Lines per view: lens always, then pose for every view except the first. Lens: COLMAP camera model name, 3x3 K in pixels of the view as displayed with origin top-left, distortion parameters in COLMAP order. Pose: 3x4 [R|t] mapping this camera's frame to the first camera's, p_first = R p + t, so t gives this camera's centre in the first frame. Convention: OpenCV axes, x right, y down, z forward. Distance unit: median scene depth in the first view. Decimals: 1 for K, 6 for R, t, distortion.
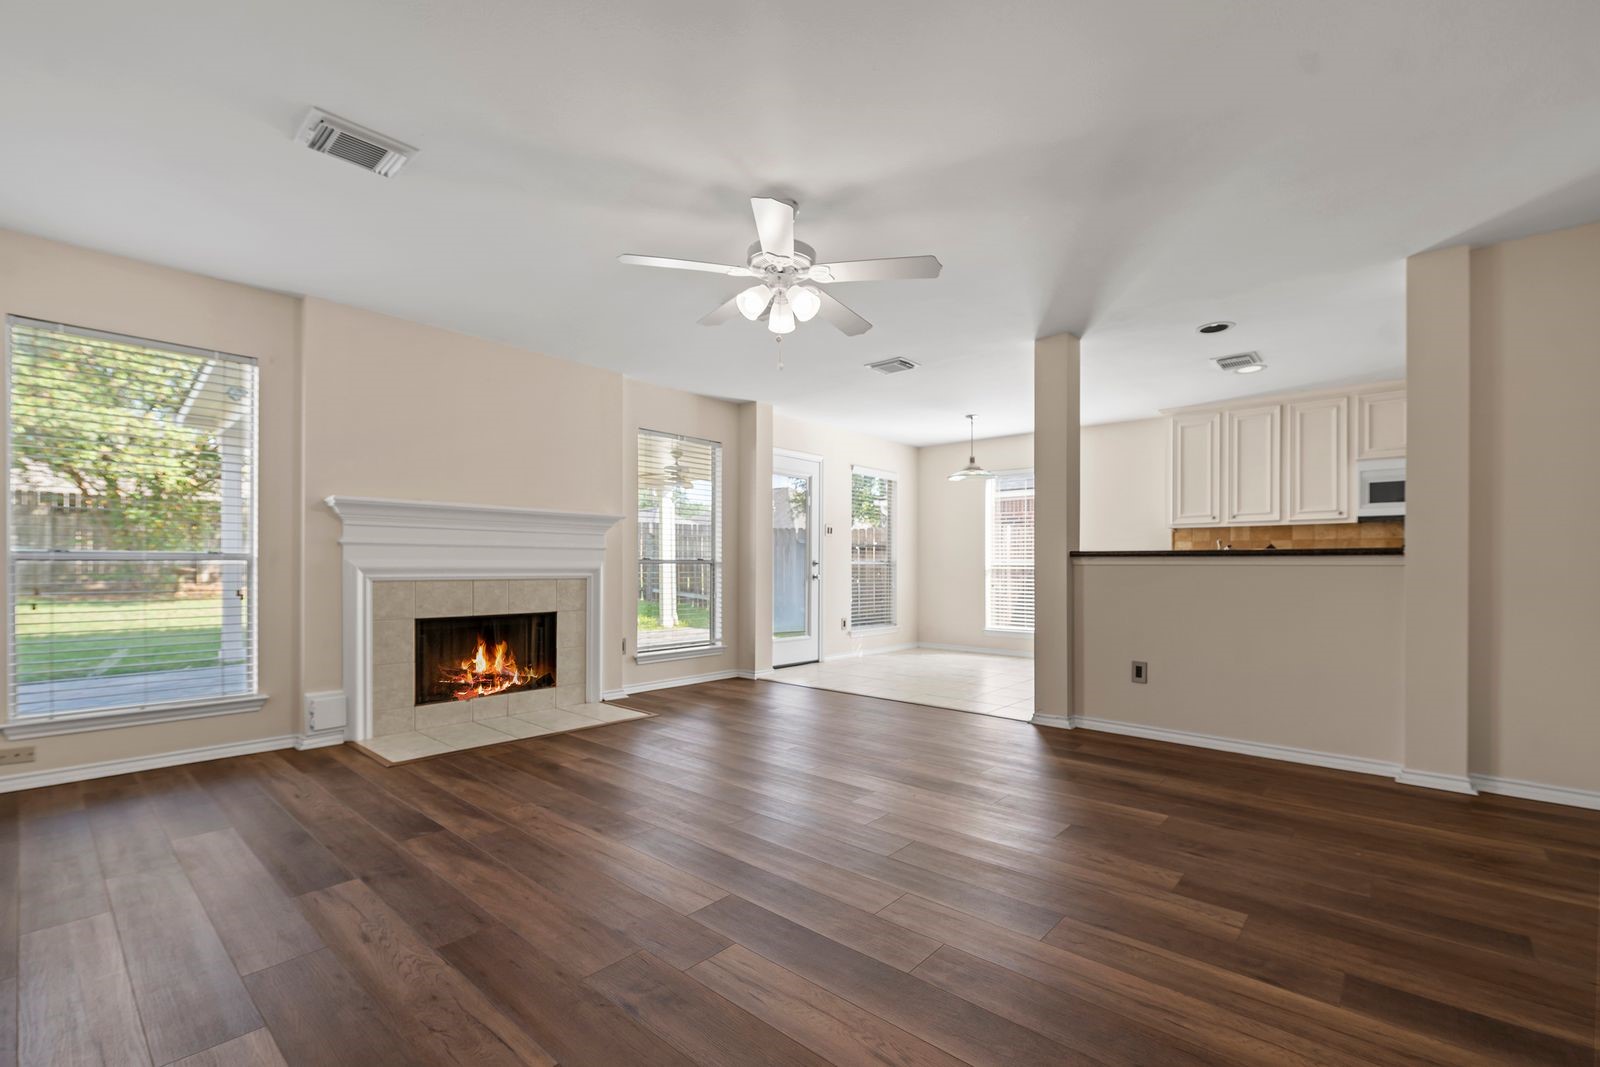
lens RADIAL K [[692.7, 0, 800.3], [0, 692.7, 564.2], [0, 0, 1]] dist [-0.003246, -0.000498]
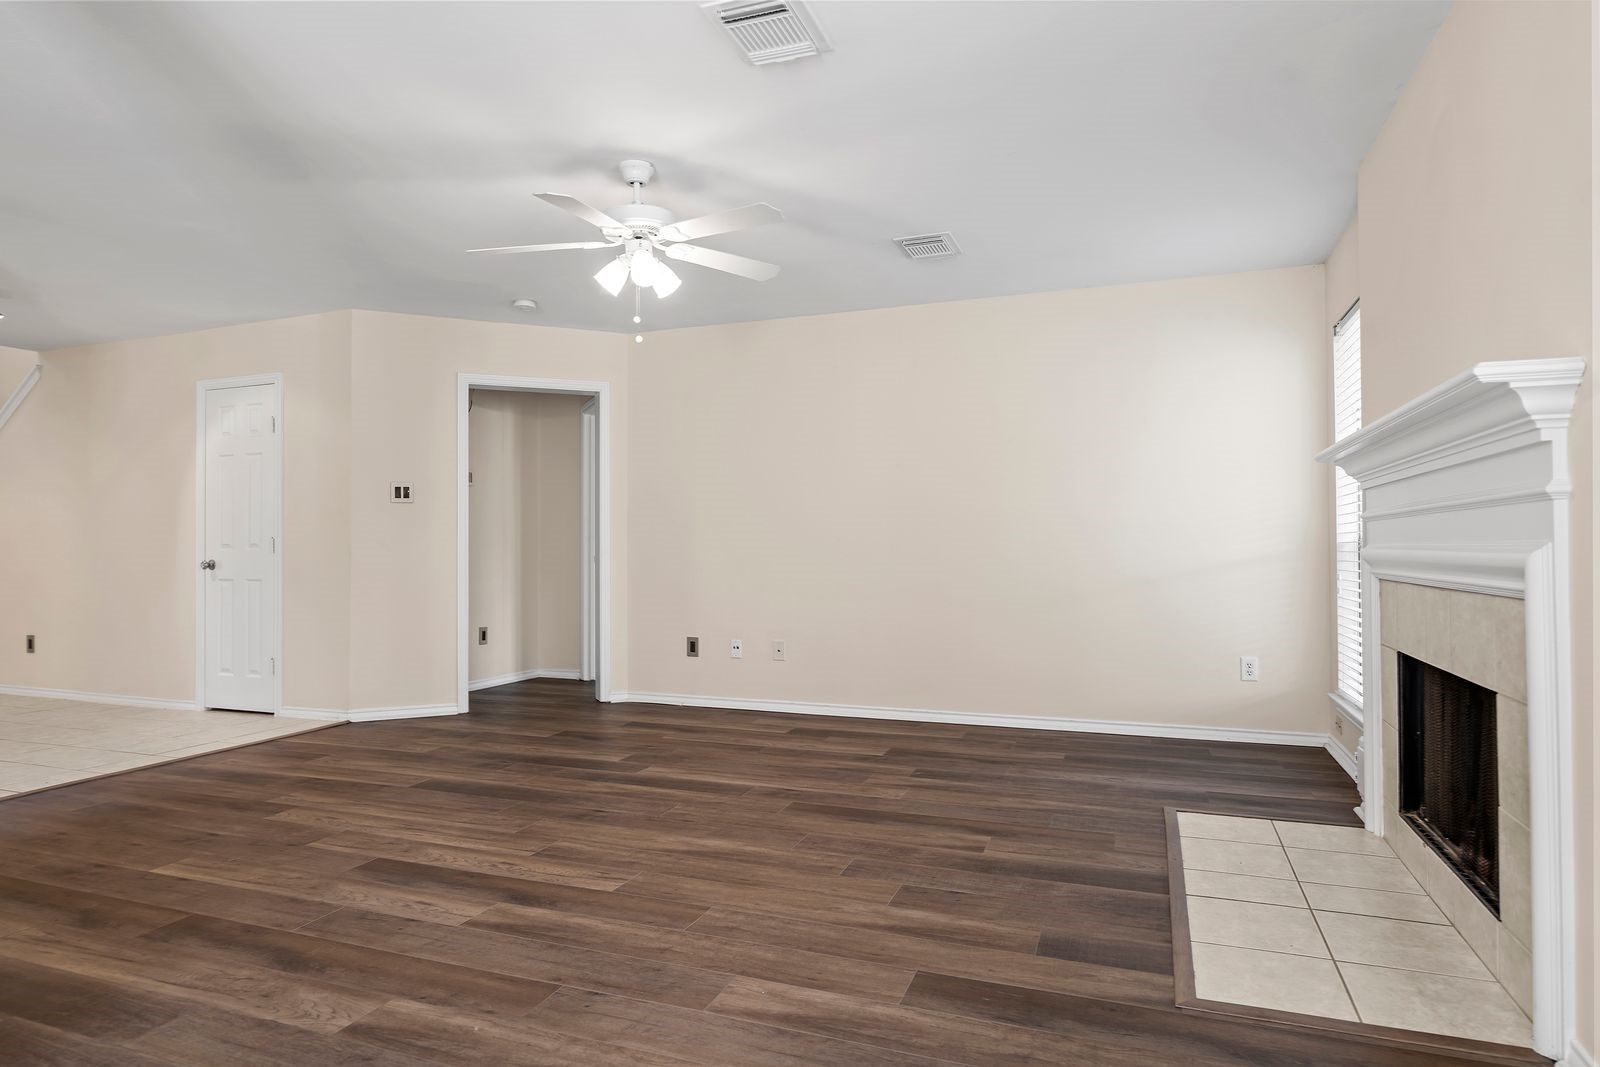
lens RADIAL K [[918.1, 0, 800.0], [0, 918.1, 533.5], [0, 0, 1]] dist [-0.001904, -0.000730]
pose [[-0.936790, -0.004211, -0.349866, 0.140130], [0.003566, 0.999761, -0.021583, 0.000519], [0.349873, -0.021467, -0.936551, 1.578406]]
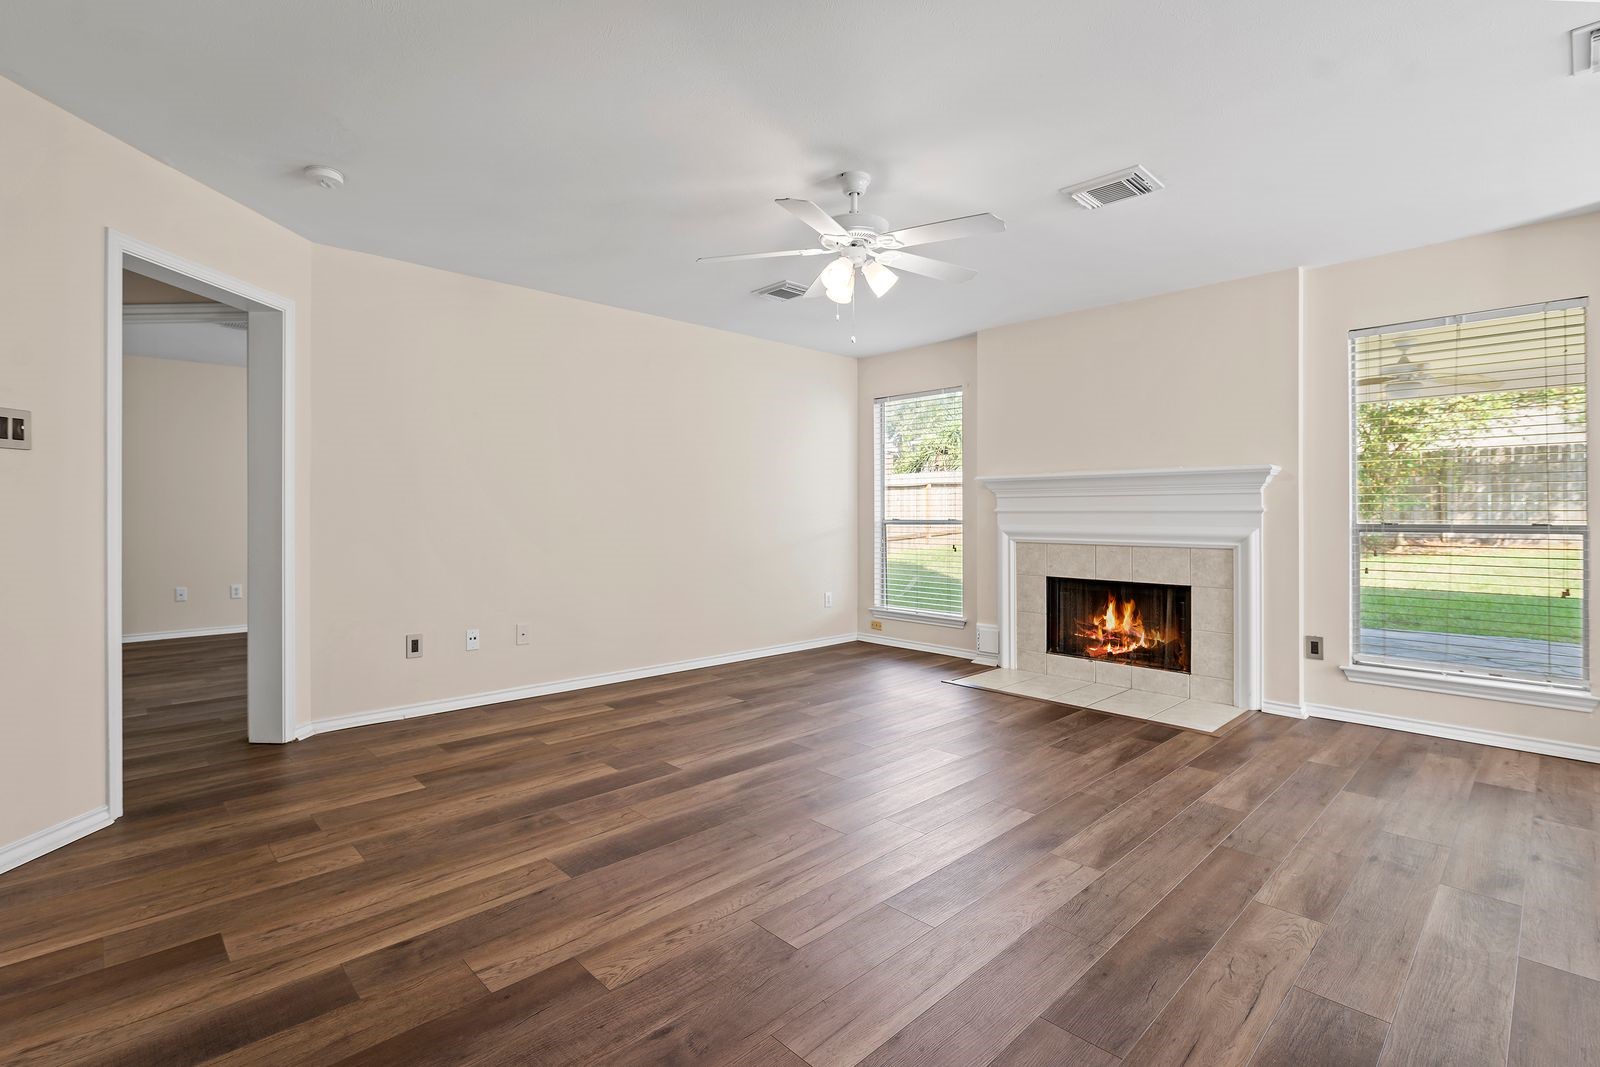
lens RADIAL K [[741.5, 0, 782.0], [0, 741.5, 512.9], [0, 0, 1]] dist [-0.003328, -0.000532]
pose [[-0.093831, -0.003280, -0.995583, 0.738350], [0.003119, 0.999989, -0.003589, -0.024579], [0.995583, -0.003442, -0.093820, 0.709270]]
